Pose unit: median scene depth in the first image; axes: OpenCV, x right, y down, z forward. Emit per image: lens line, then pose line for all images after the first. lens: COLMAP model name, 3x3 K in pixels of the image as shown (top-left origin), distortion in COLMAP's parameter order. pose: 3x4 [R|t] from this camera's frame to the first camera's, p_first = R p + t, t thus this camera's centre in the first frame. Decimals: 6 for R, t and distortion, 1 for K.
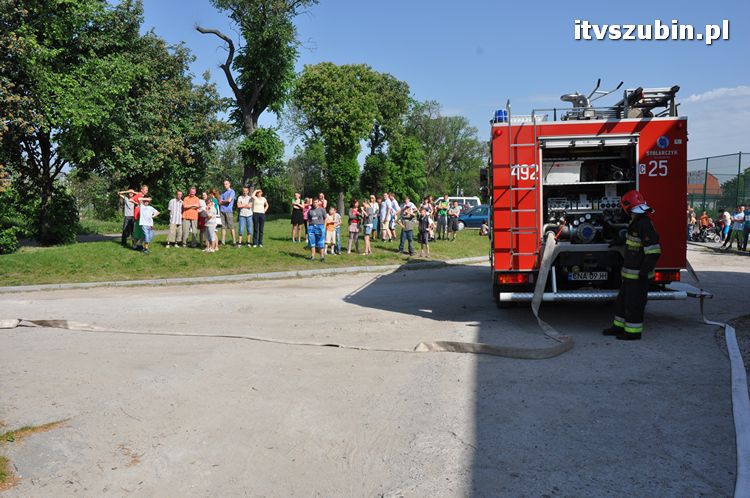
lens RADIAL K [[591.1, 0, 375.0], [0, 591.1, 249.0], [0, 0, 1]] dist [-0.173871, 0.162329]
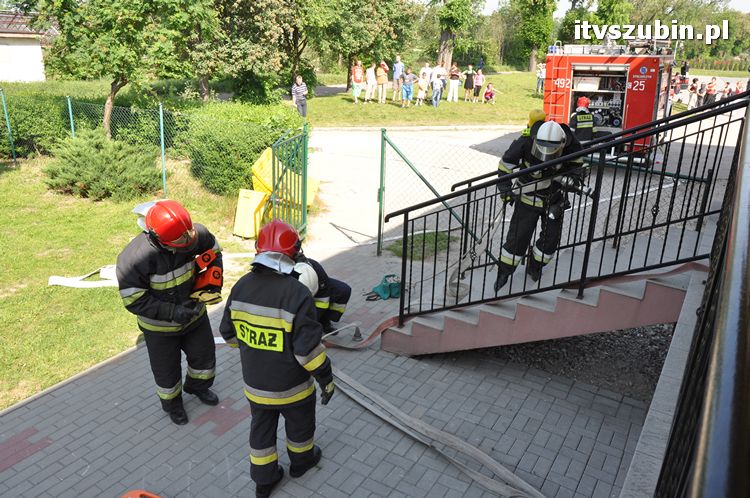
lens RADIAL K [[591.1, 0, 375.0], [0, 591.1, 249.0], [0, 0, 1]] dist [-0.173871, 0.162329]
pose [[0.938331, 0.124392, -0.322587, 0.121093], [-0.035902, 0.963048, 0.266926, -0.031947], [0.343870, -0.238884, 0.908123, -0.312611]]
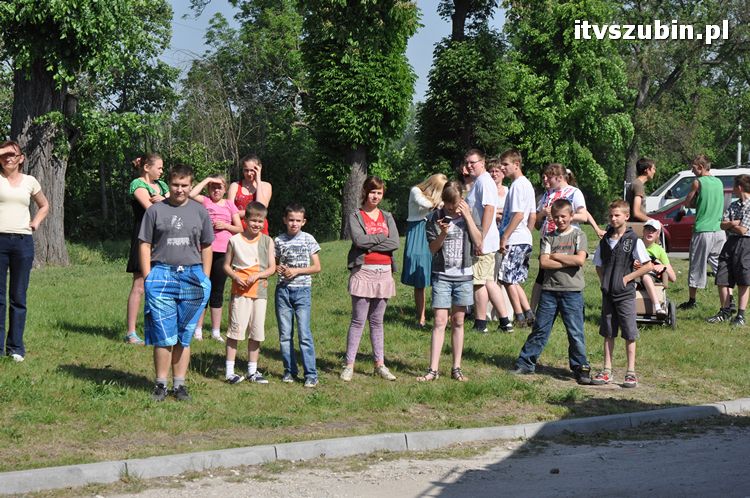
lens RADIAL K [[1808.8, 0, 375.0], [0, 1808.8, 249.0], [0, 0, 1]] dist [0.256793, 0.215835]
pose [[0.998224, -0.018693, -0.056562, 0.012206], [0.015824, 0.998586, -0.050758, -0.007329], [0.057431, 0.049773, 0.997108, 0.138609]]
